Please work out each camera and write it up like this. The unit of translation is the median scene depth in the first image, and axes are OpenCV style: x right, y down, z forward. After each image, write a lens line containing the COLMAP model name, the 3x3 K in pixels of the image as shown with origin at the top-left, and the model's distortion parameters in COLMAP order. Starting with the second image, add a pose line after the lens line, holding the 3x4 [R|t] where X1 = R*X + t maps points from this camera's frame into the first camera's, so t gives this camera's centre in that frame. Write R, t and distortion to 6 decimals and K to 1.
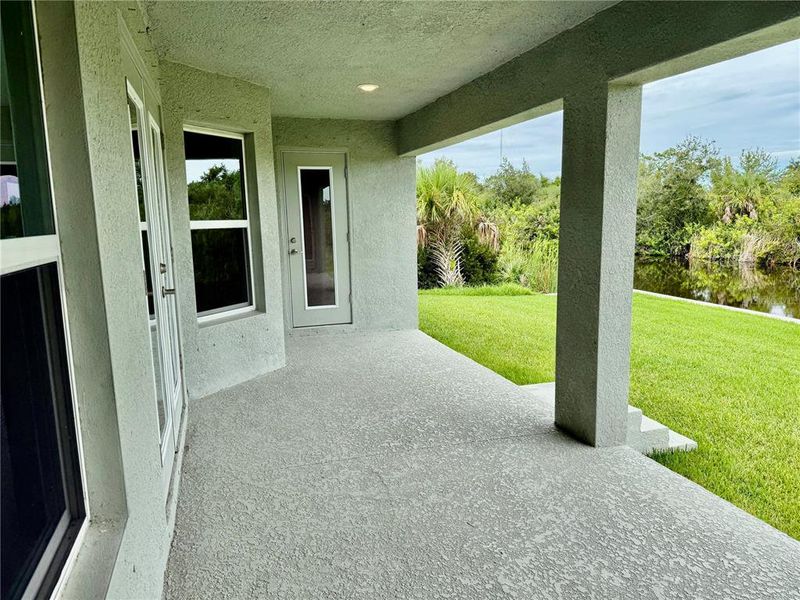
lens RADIAL K [[570.8, 0, 394.8], [0, 570.8, 307.2], [0, 0, 1]] dist [0.046587, -0.045096]
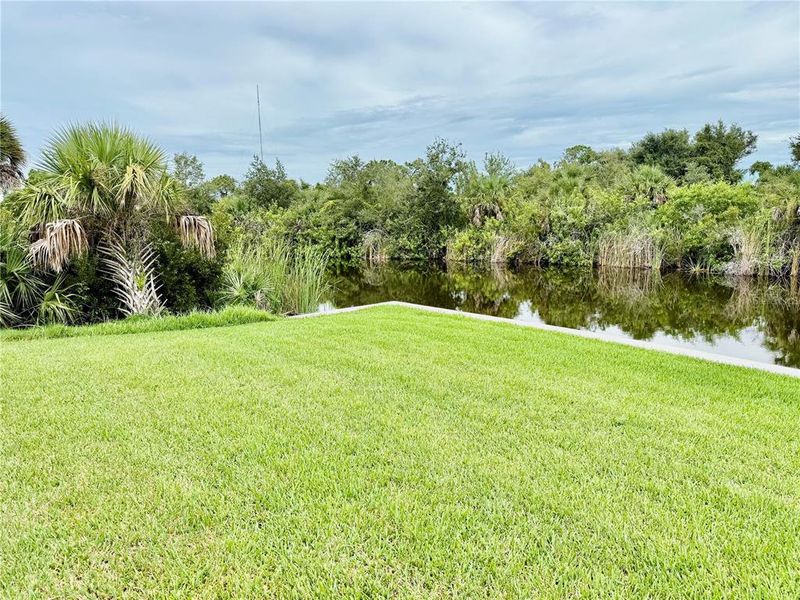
lens RADIAL K [[563.8, 0, 403.5], [0, 563.8, 306.4], [0, 0, 1]] dist [0.035161, -0.015472]
pose [[0.916326, -0.063925, 0.395297, 0.055252], [0.069302, 0.997596, 0.000679, -0.012858], [-0.394390, 0.026773, 0.918553, 0.144145]]
